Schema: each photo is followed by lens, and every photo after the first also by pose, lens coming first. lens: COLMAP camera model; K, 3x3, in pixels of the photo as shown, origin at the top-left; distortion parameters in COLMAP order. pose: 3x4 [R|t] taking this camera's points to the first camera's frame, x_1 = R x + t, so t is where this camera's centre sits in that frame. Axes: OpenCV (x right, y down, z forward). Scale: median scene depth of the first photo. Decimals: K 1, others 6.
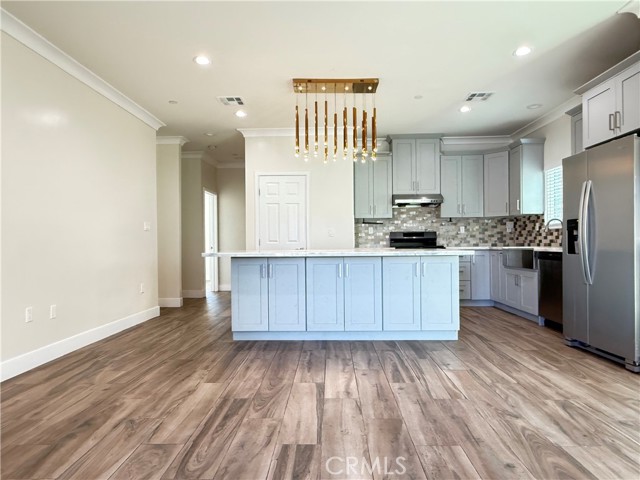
lens RADIAL K [[414.2, 0, 319.1], [0, 414.2, 241.1], [0, 0, 1]] dist [-0.001335, 0.002749]
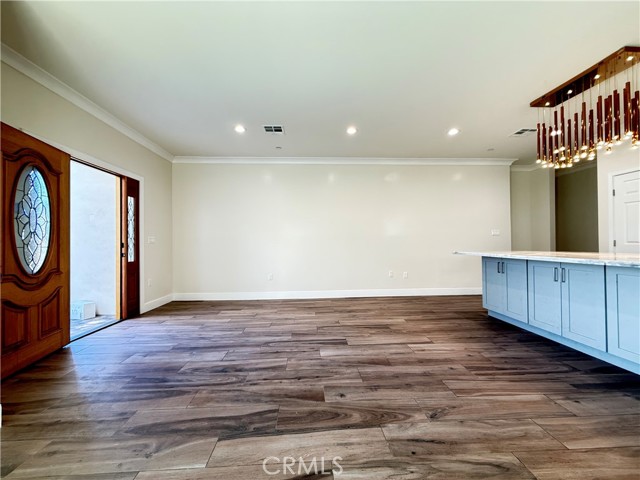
lens RADIAL K [[258.0, 0, 320.2], [0, 258.0, 240.4], [0, 0, 1]] dist [0.004001, 0.000361]
pose [[0.078602, -0.000893, -0.996906, 0.532034], [0.010840, 0.999941, -0.000041, -0.015534], [0.996847, -0.010803, 0.078607, 0.316627]]
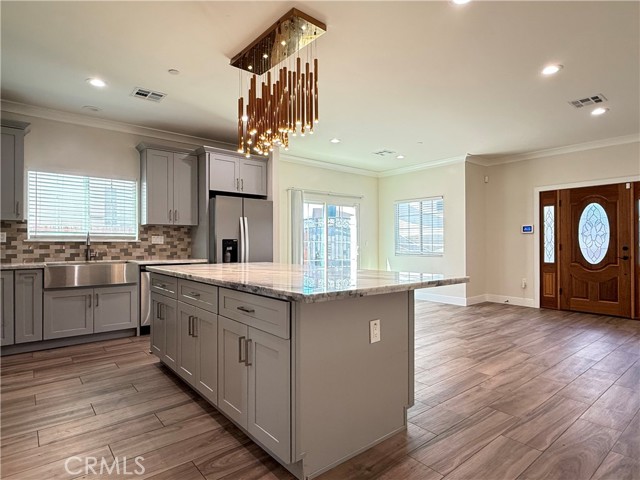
lens RADIAL K [[360.6, 0, 319.6], [0, 360.6, 241.9], [0, 0, 1]] dist [0.005736, 0.000378]
pose [[-0.661917, 0.015012, 0.749427, -0.446458], [0.005014, 0.999866, -0.015600, -0.016909], [-0.749560, -0.006569, -0.661903, 1.242102]]
